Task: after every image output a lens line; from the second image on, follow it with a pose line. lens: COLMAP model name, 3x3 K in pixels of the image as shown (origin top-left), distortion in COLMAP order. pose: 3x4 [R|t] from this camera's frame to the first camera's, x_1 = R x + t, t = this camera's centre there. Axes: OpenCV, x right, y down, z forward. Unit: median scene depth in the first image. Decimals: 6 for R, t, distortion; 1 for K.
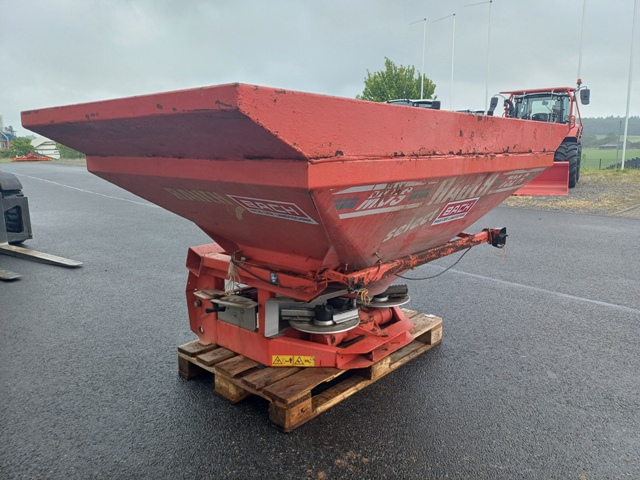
lens RADIAL K [[473.8, 0, 320.0], [0, 473.8, 240.0], [0, 0, 1]] dist [0.084860, -0.000411]
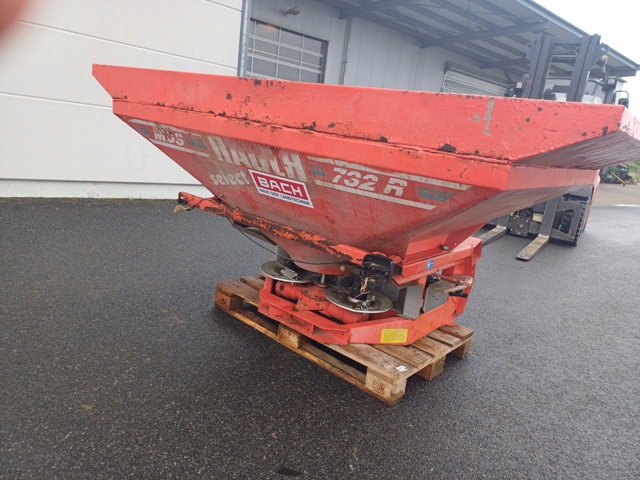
lens RADIAL K [[496.2, 0, 320.0], [0, 496.2, 240.0], [0, 0, 1]] dist [0.045459, -0.000895]
pose [[0.001638, 0.253561, -0.967318, 1.302137], [-0.303504, 0.921817, 0.241120, -0.234467], [0.952829, 0.293190, 0.078466, 1.094911]]
